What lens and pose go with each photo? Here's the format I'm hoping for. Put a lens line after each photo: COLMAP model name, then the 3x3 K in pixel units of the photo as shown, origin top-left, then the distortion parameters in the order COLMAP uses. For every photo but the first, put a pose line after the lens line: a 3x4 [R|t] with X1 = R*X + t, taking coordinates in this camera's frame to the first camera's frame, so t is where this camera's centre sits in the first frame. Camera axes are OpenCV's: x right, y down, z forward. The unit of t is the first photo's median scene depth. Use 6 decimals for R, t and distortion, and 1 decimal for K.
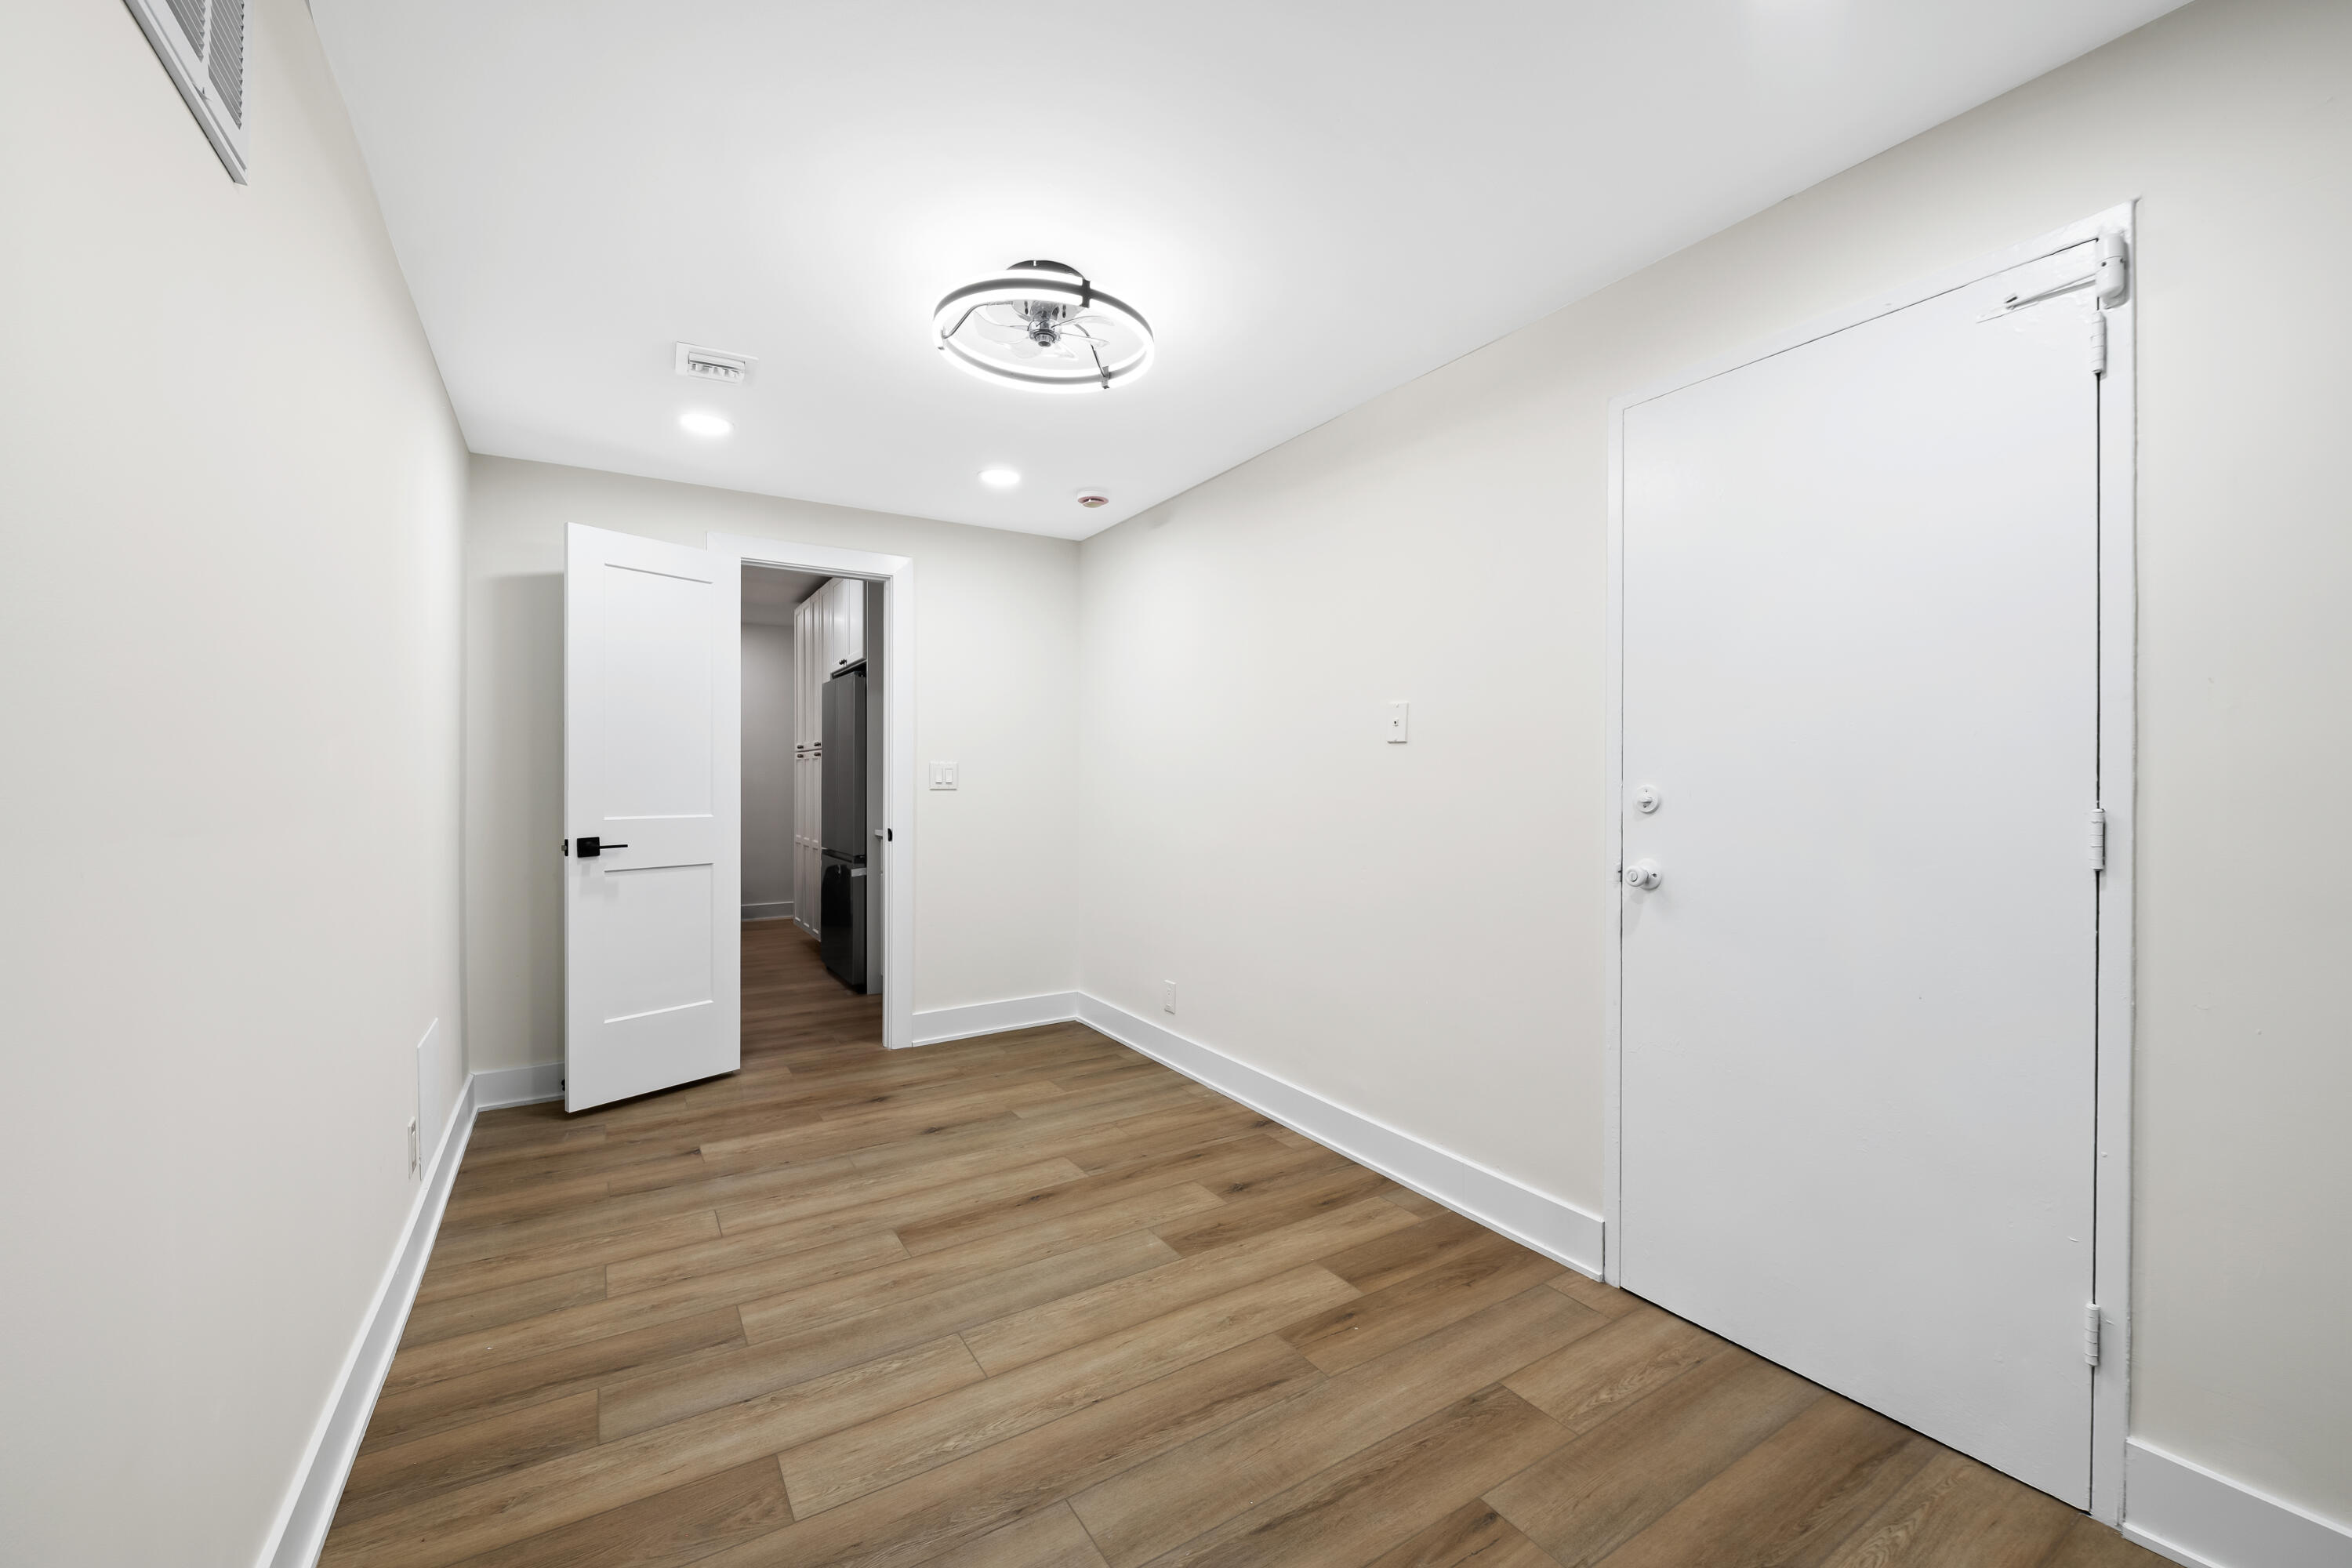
lens RADIAL K [[941.1, 0, 1180.9], [0, 941.1, 777.3], [0, 0, 1]] dist [-0.000200, -0.004026]
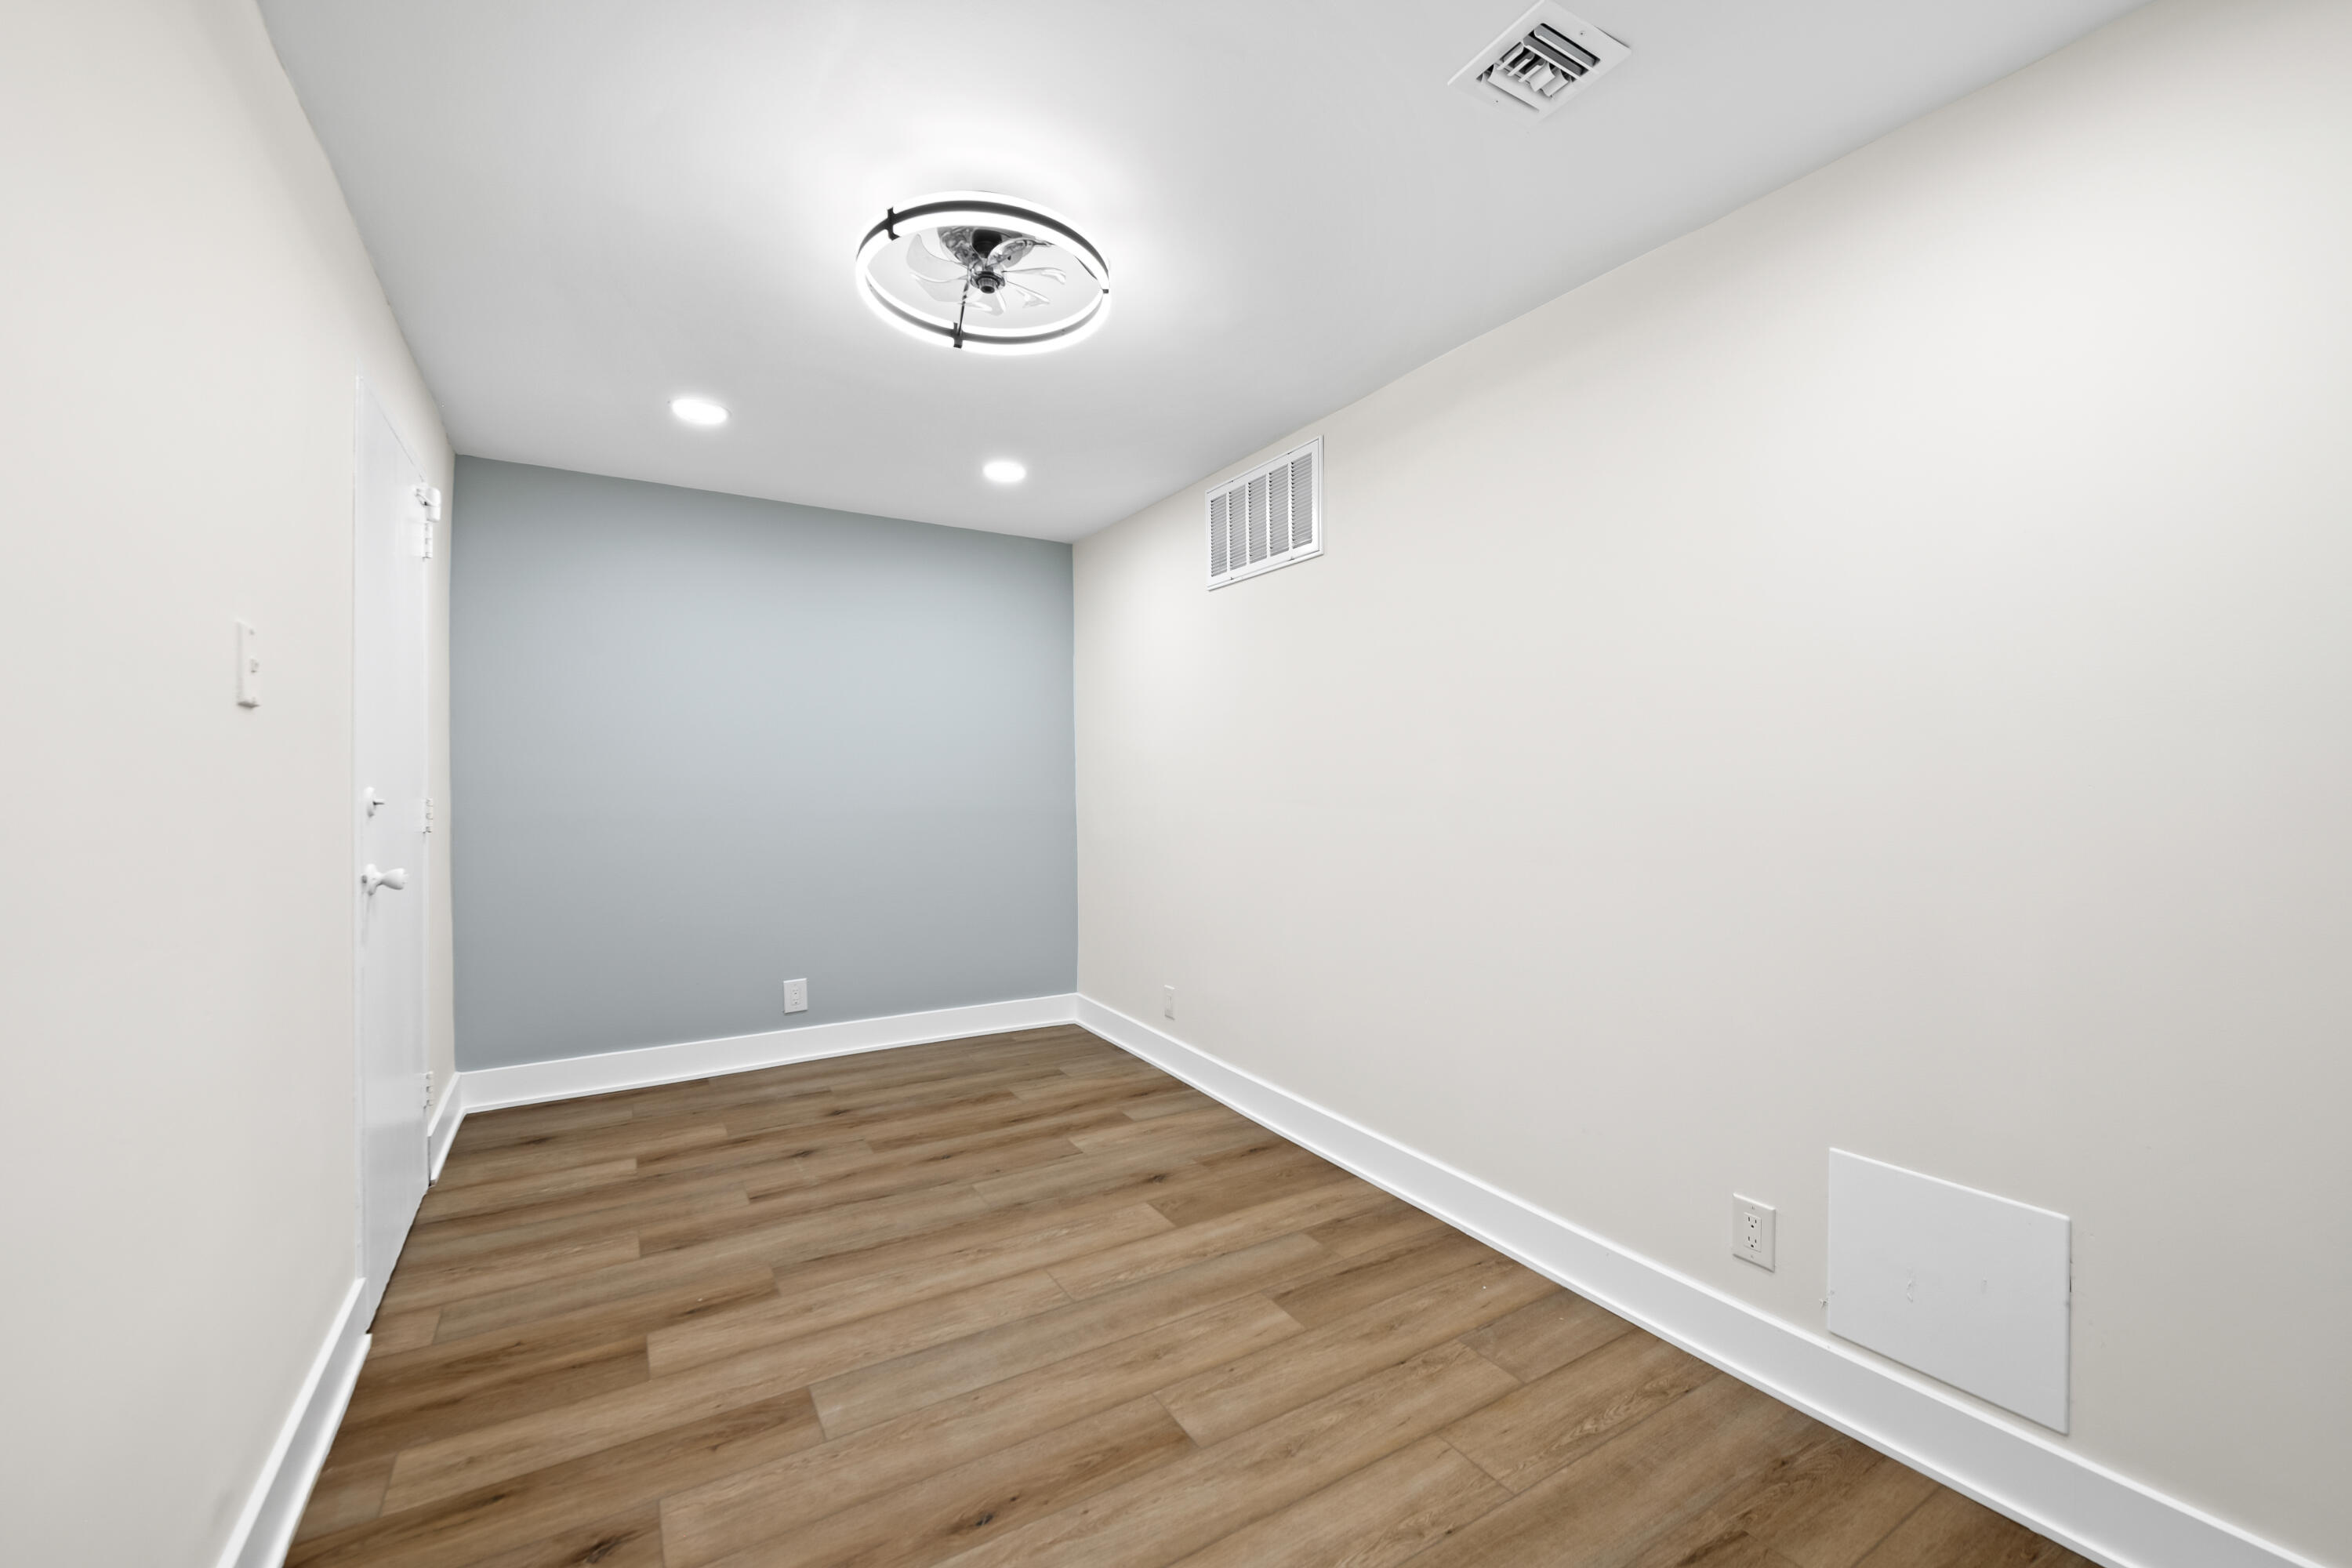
lens RADIAL K [[941.1, 0, 1180.9], [0, 941.1, 777.3], [0, 0, 1]] dist [-0.000200, -0.004026]
pose [[-0.999948, -0.004259, 0.009299, -0.350800], [-0.004390, 0.999890, -0.014158, 0.009032], [-0.009238, -0.014199, -0.999857, 1.992128]]
